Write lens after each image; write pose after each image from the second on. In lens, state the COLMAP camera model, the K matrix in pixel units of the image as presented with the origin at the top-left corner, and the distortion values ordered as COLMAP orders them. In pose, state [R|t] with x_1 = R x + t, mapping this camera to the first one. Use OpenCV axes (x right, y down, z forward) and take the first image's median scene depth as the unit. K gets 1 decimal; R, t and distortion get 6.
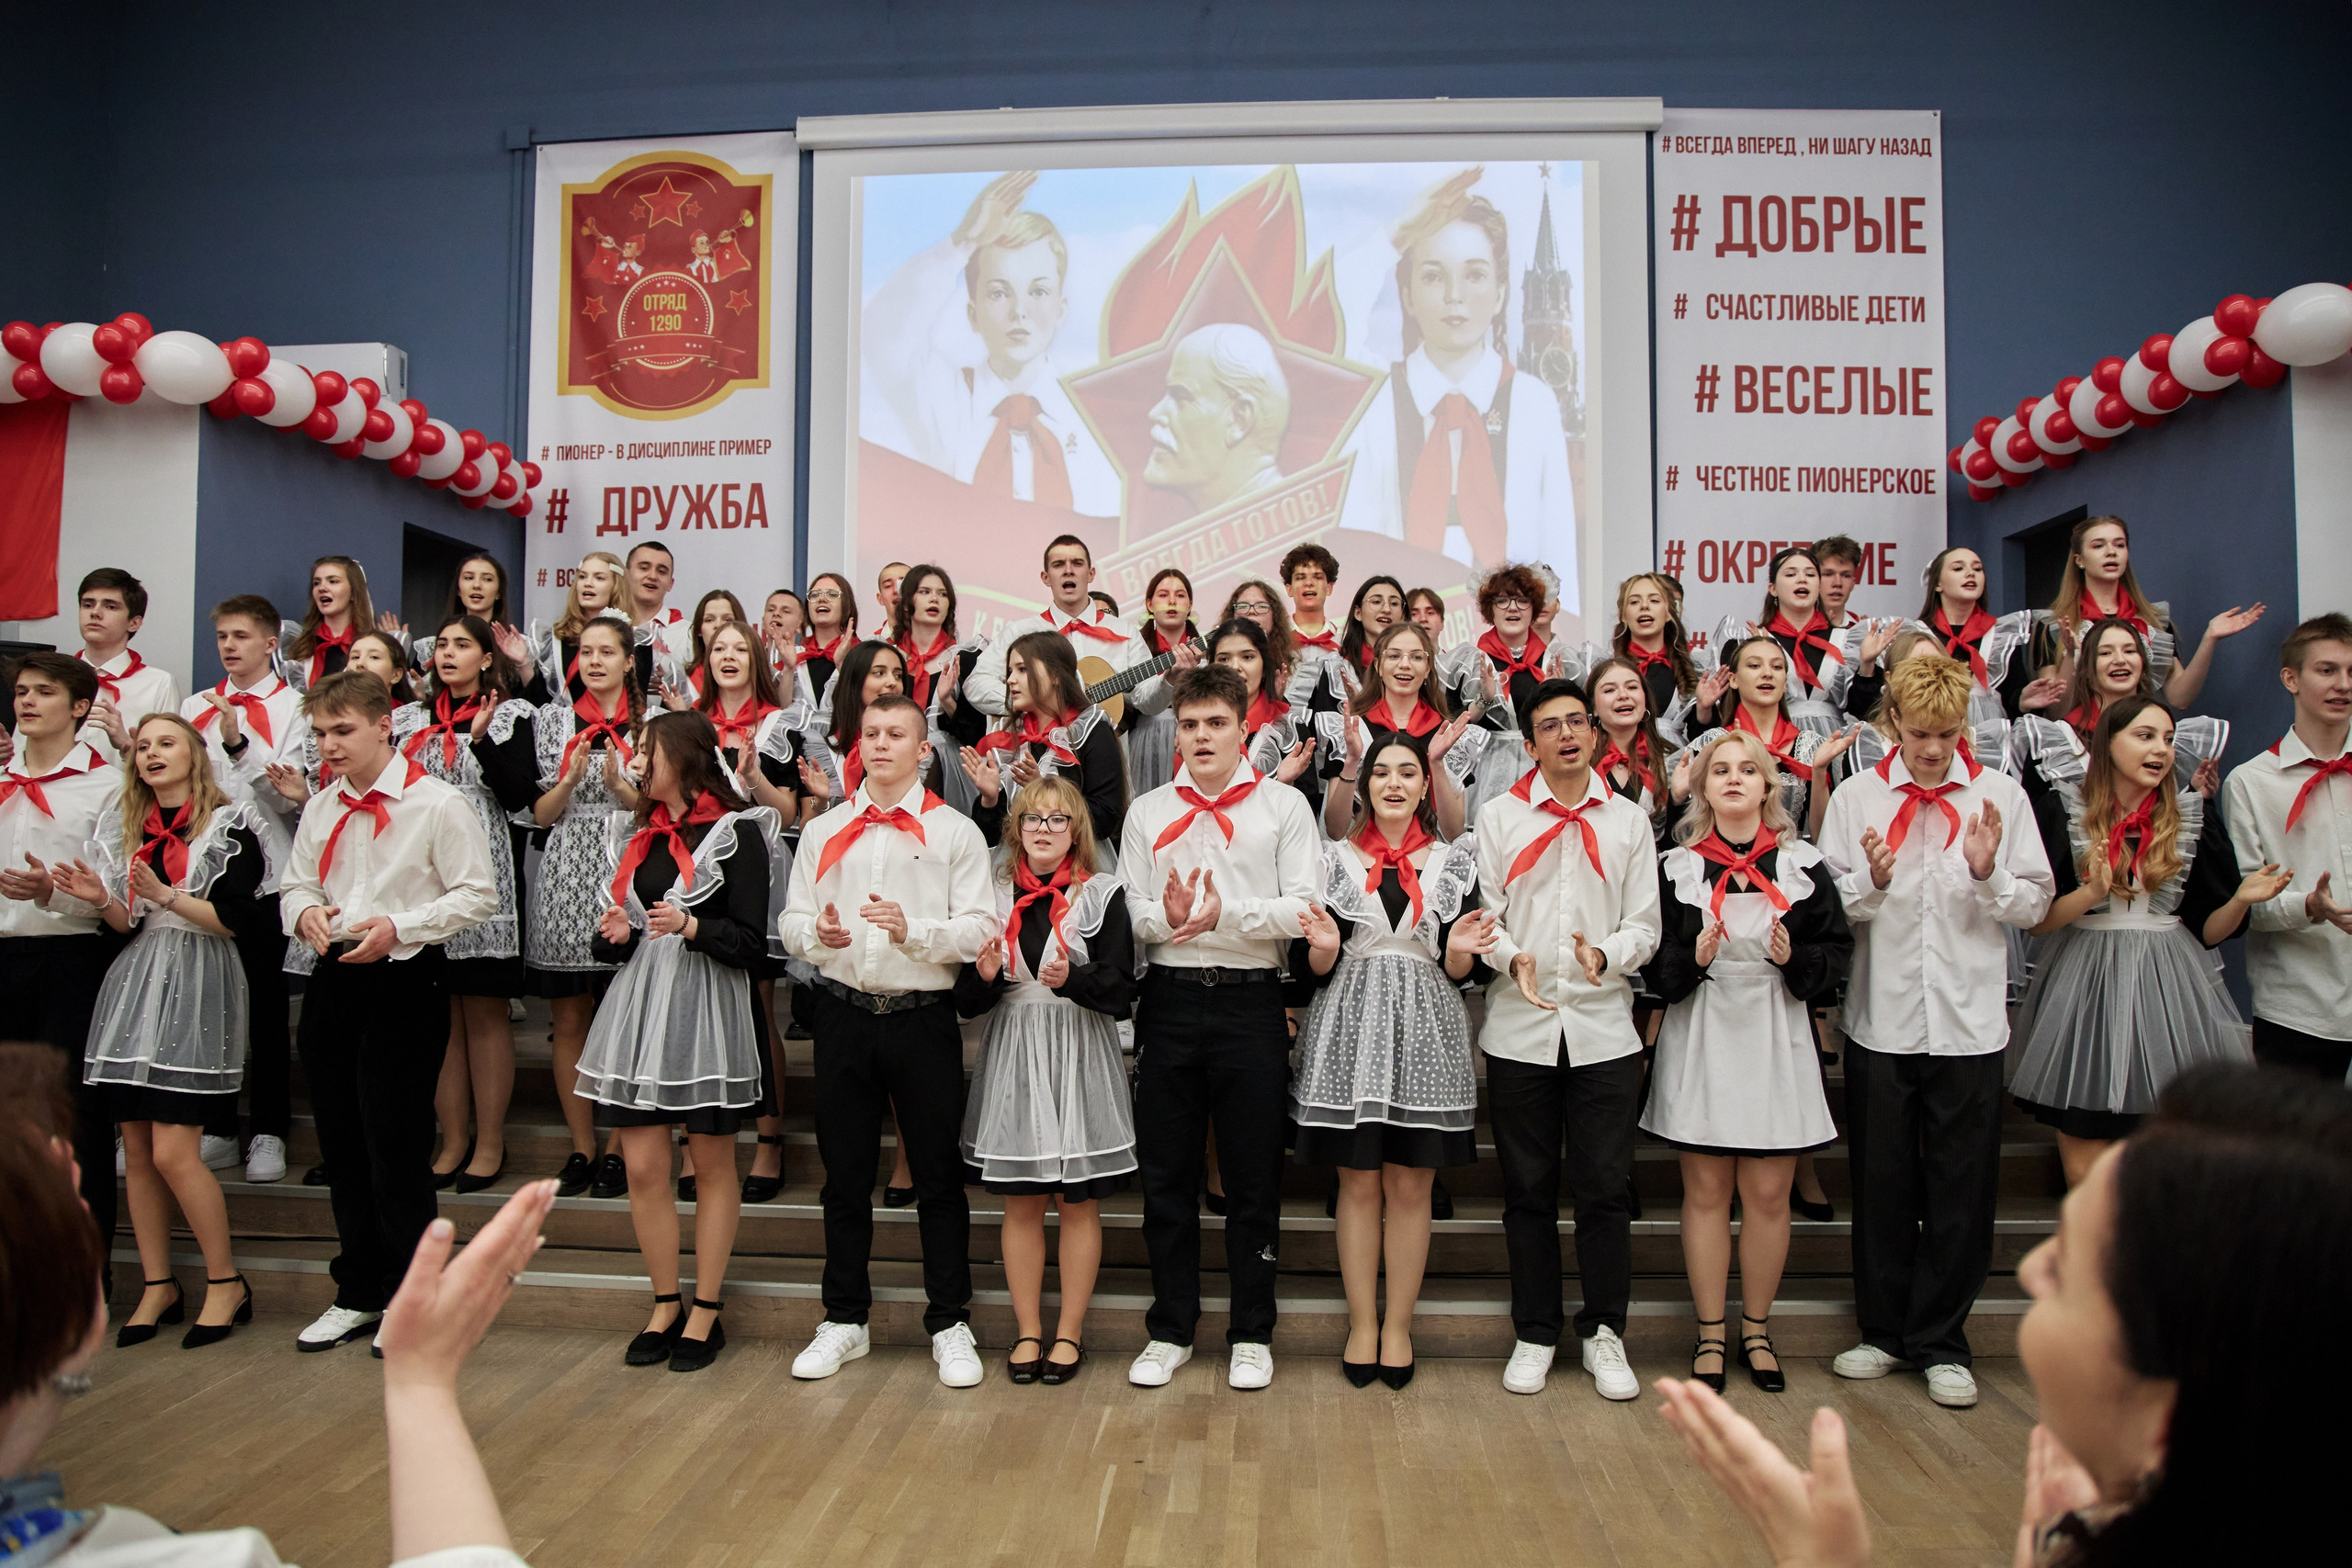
lens RADIAL K [[1606.9, 0, 1152.7], [0, 1606.9, 786.2], [0, 0, 1]] dist [-0.106717, 0.060134]
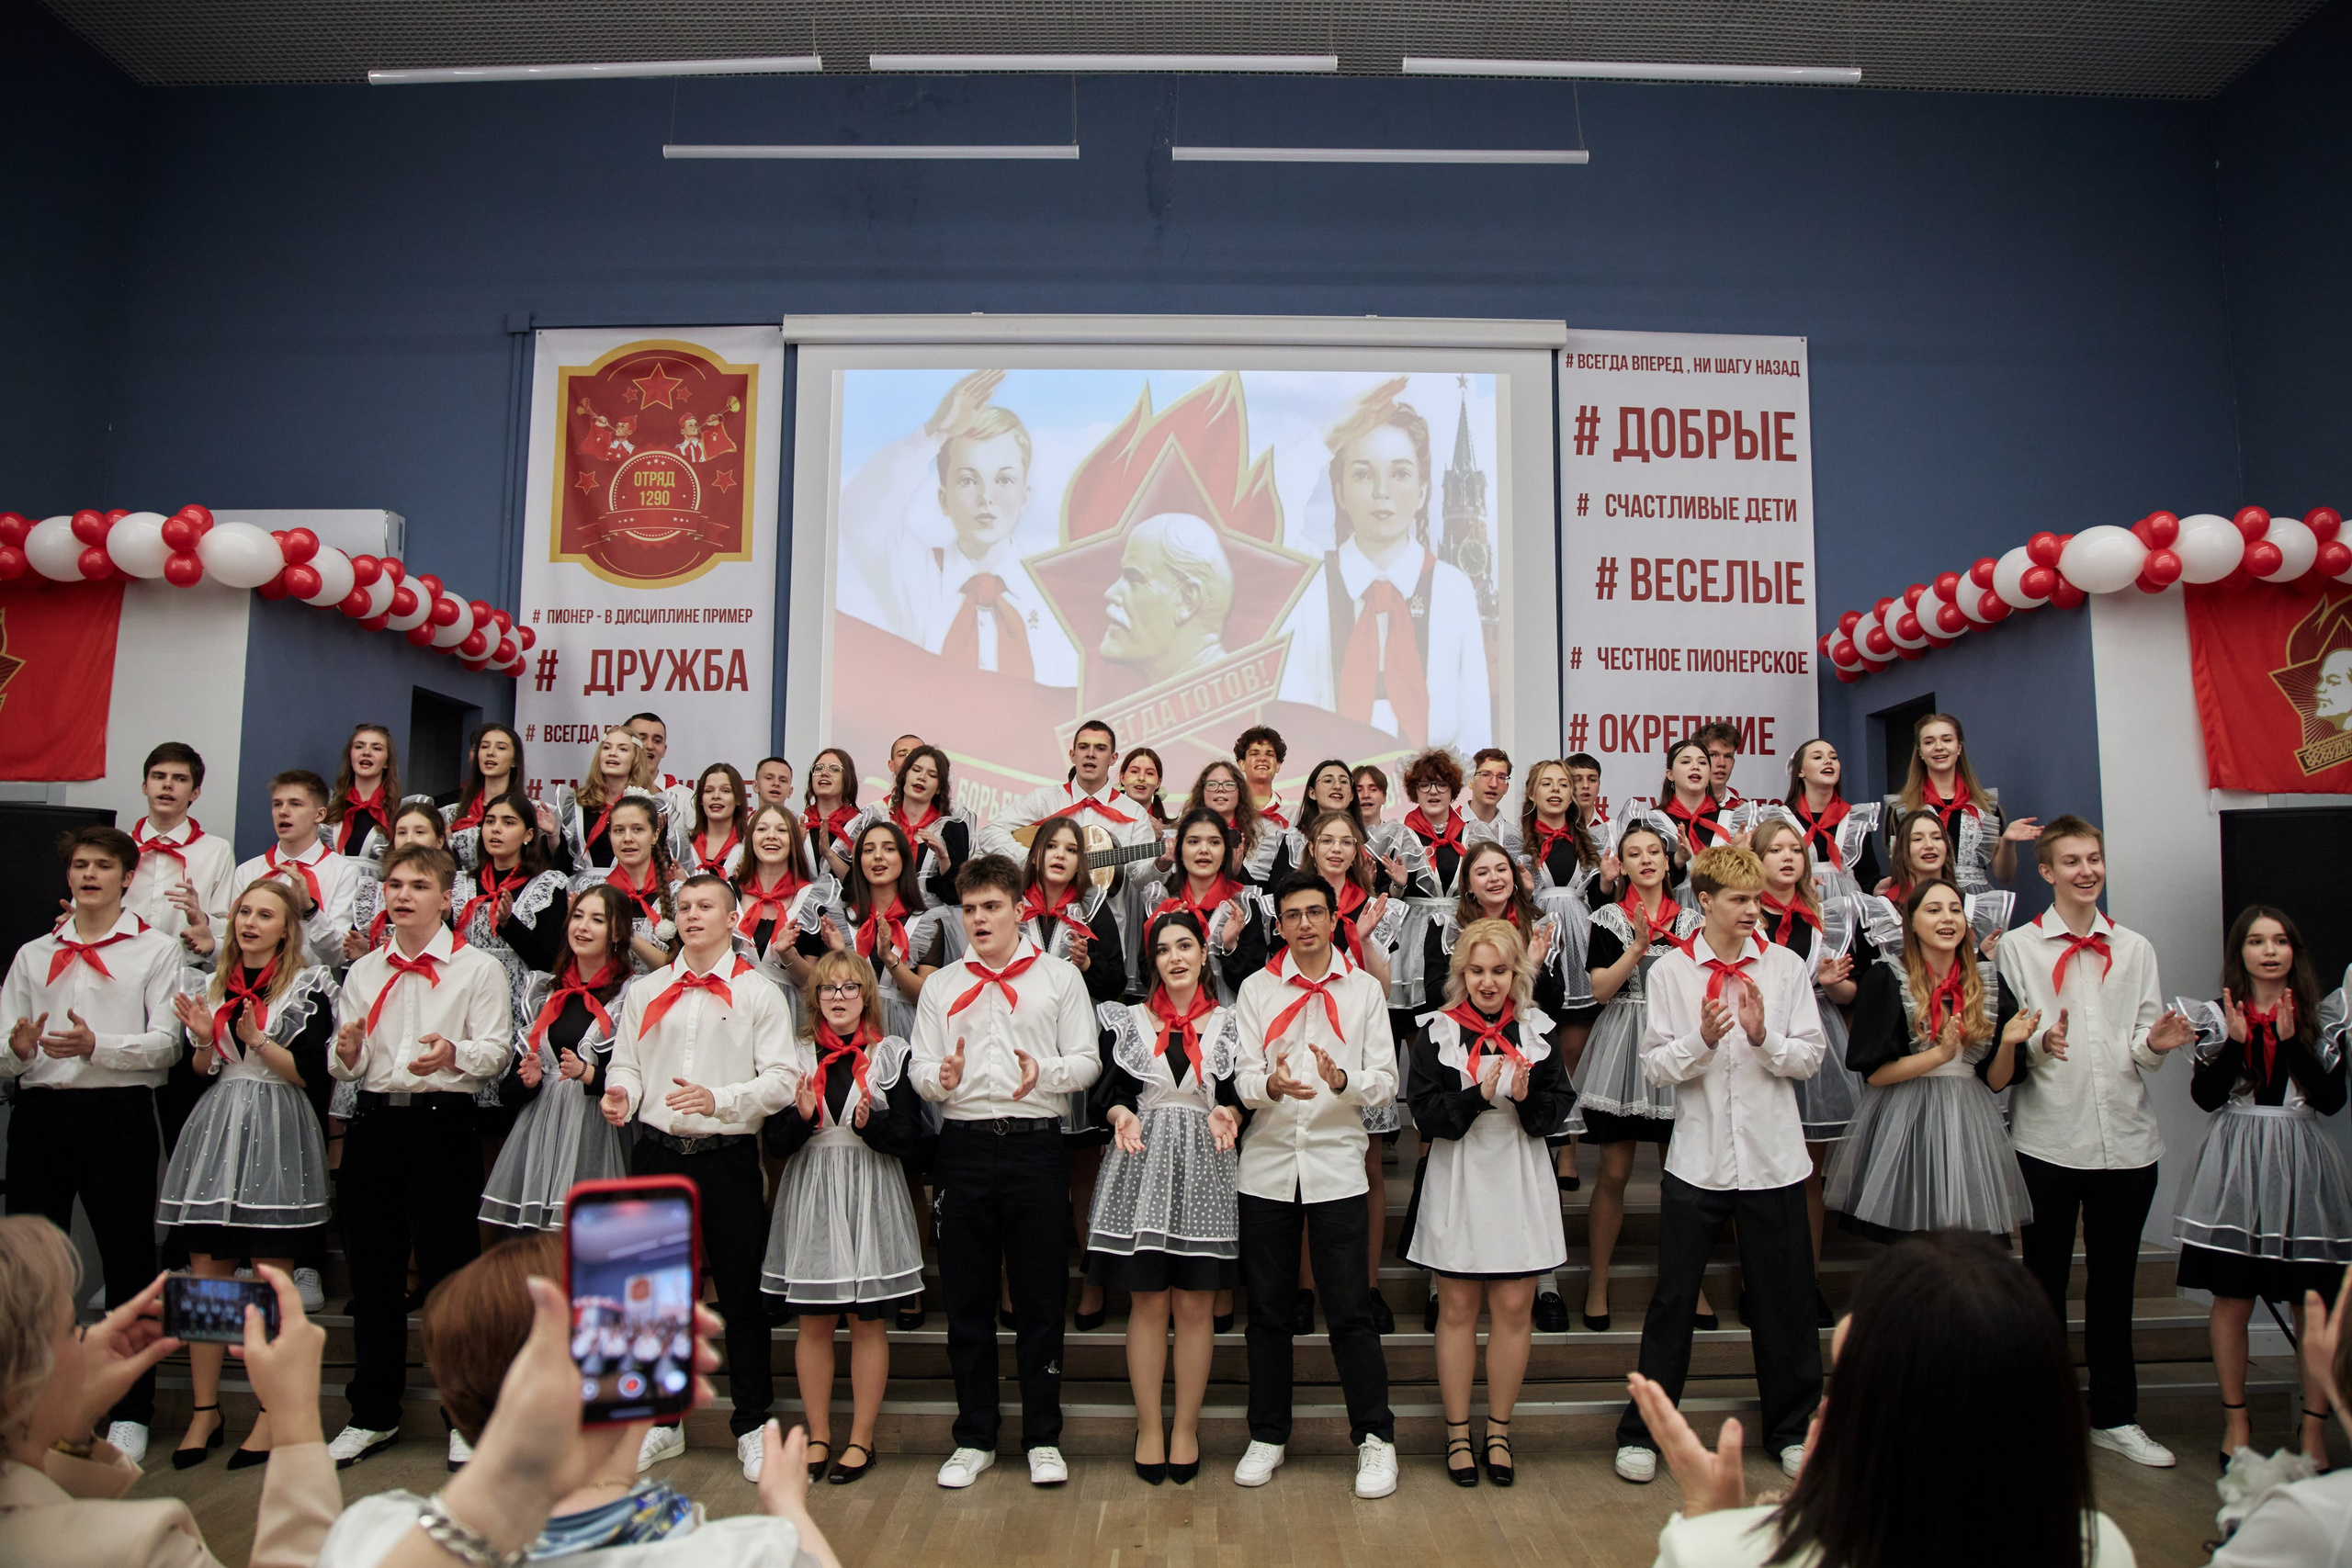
lens RADIAL K [[1622.4, 0, 1176.0], [0, 1622.4, 784.0], [0, 0, 1]] dist [-0.109180, 0.055616]
pose [[0.997307, 0.010091, 0.072643, -0.033172], [-0.004709, 0.997256, -0.073877, -0.021672], [-0.073190, 0.073336, 0.994618, -0.096691]]
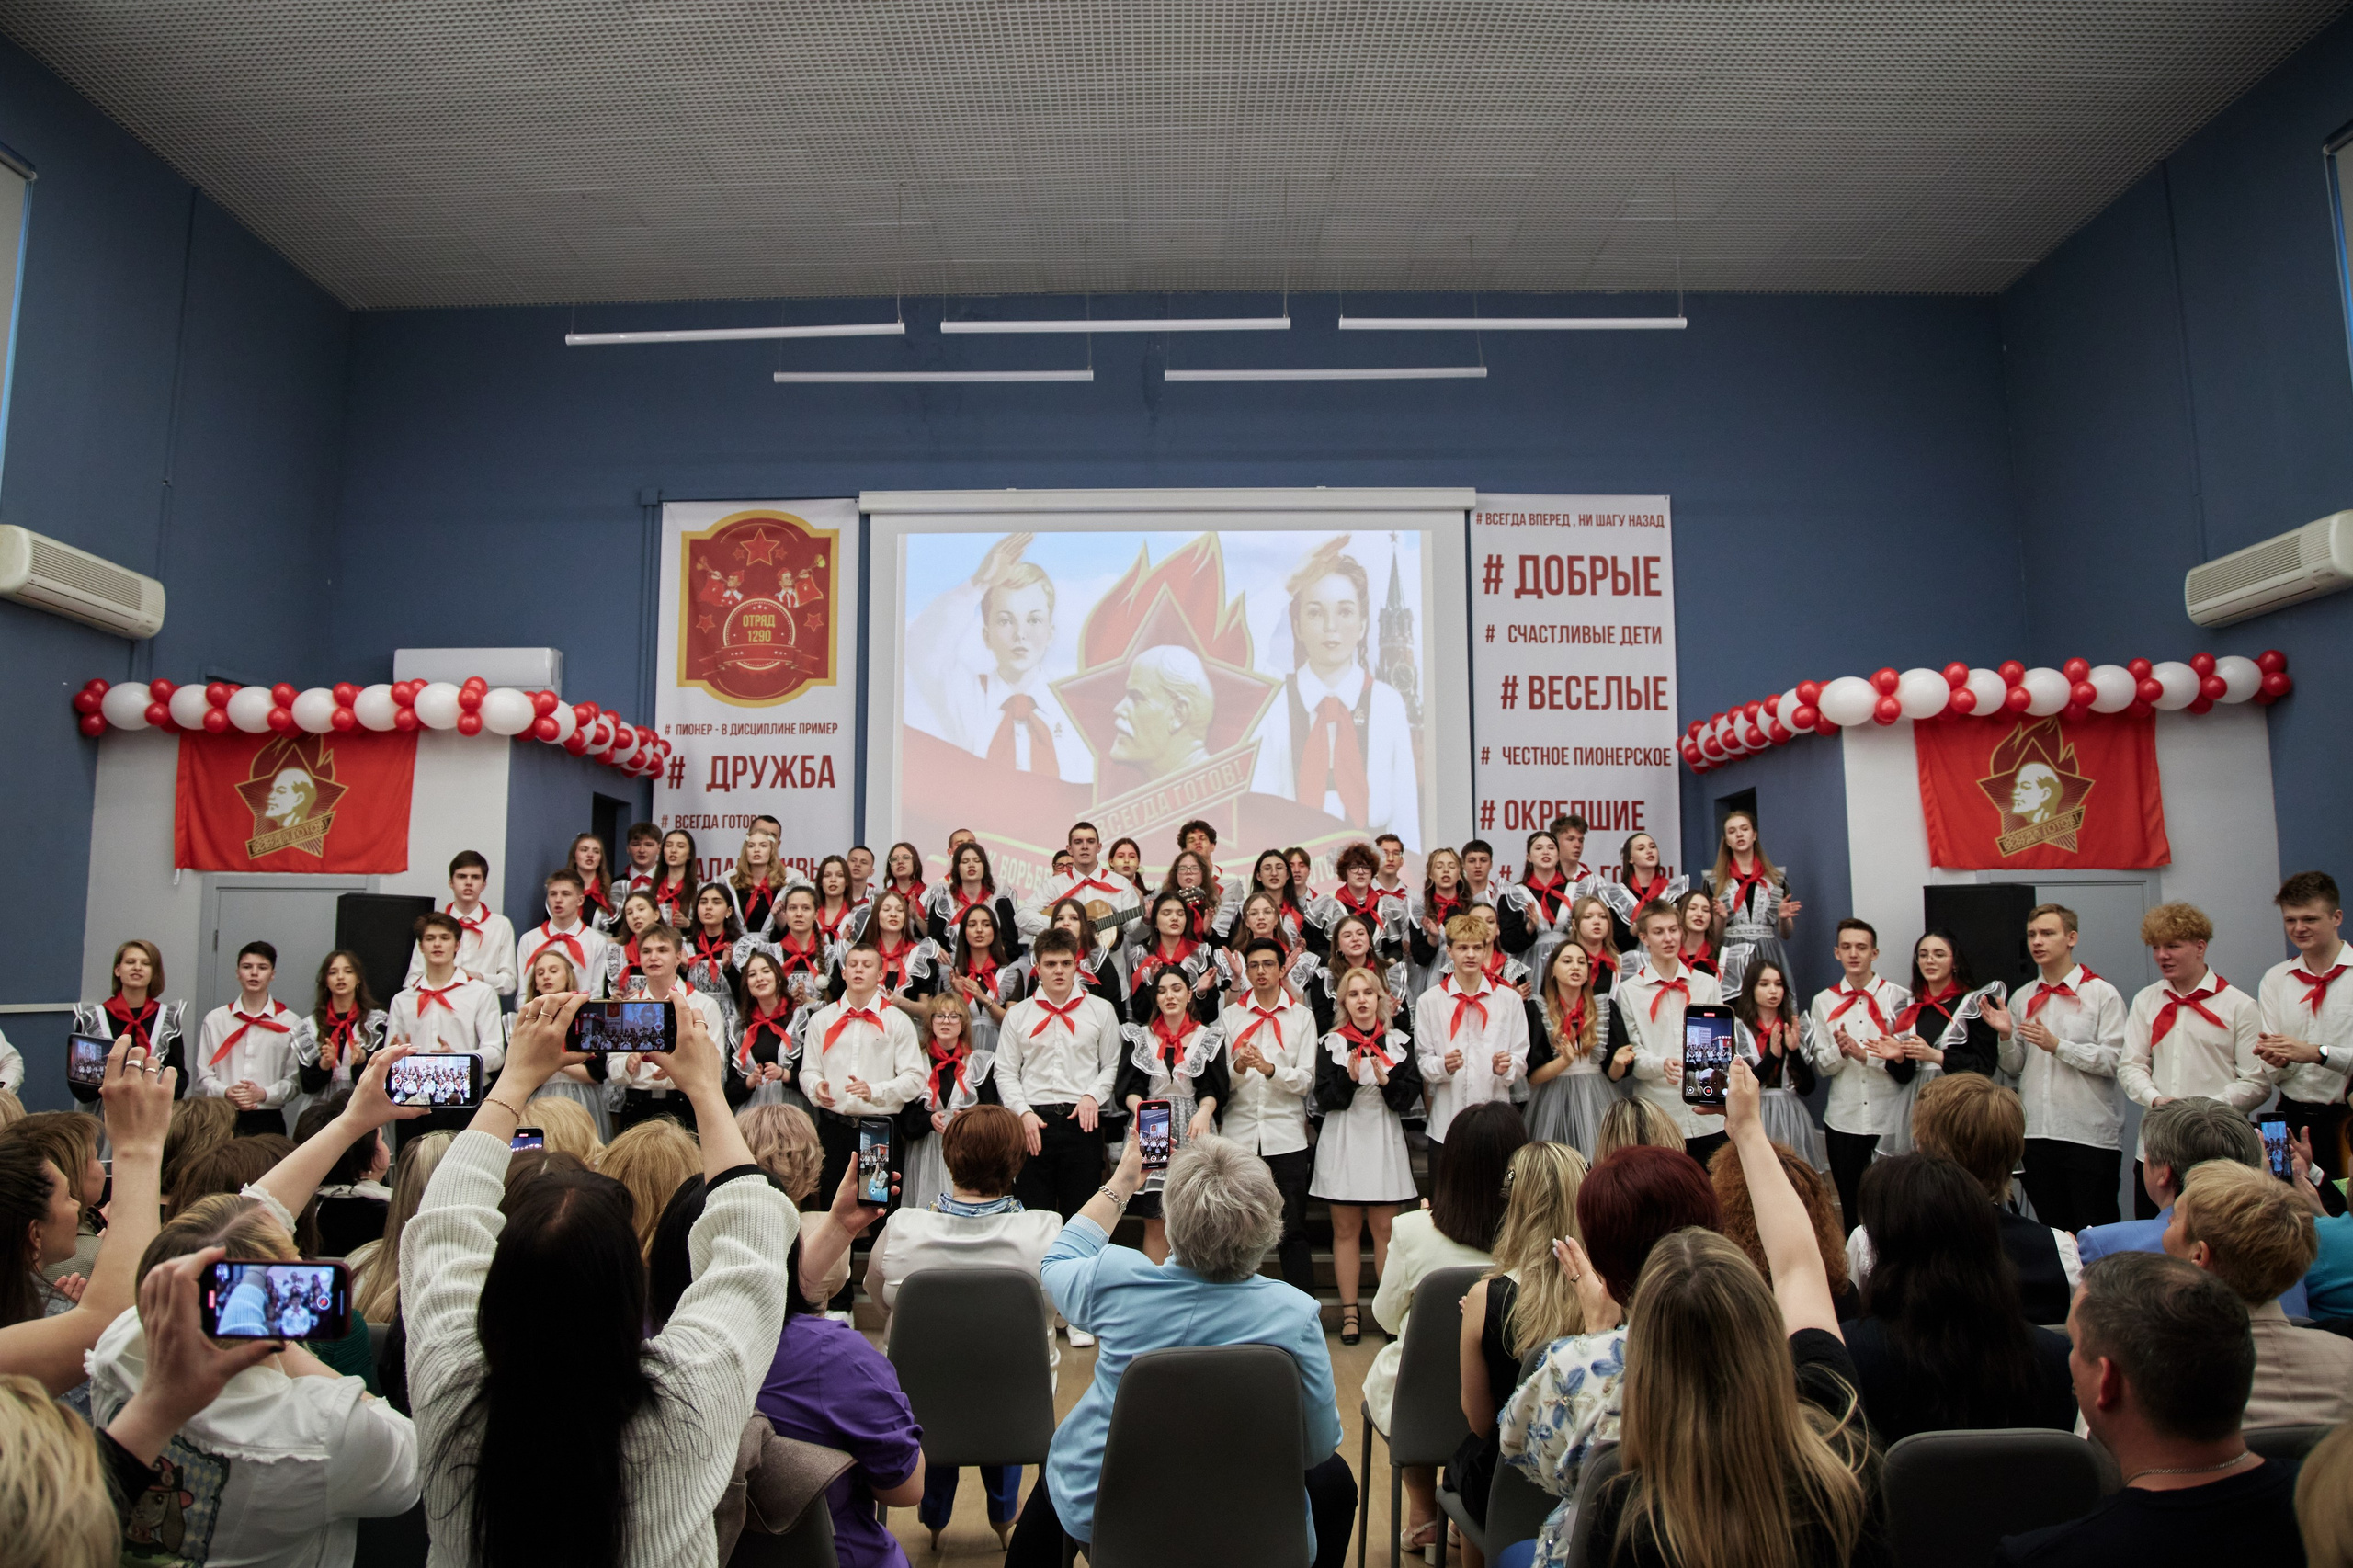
lens RADIAL K [[1666.7, 0, 1116.6], [0, 1666.7, 785.4], [0, 0, 1]] dist [-0.146405, 0.166453]
pose [[0.998805, 0.003494, 0.048748, -0.070959], [0.000936, 0.995890, -0.090564, -0.035506], [-0.048864, 0.090501, 0.994697, -0.444894]]
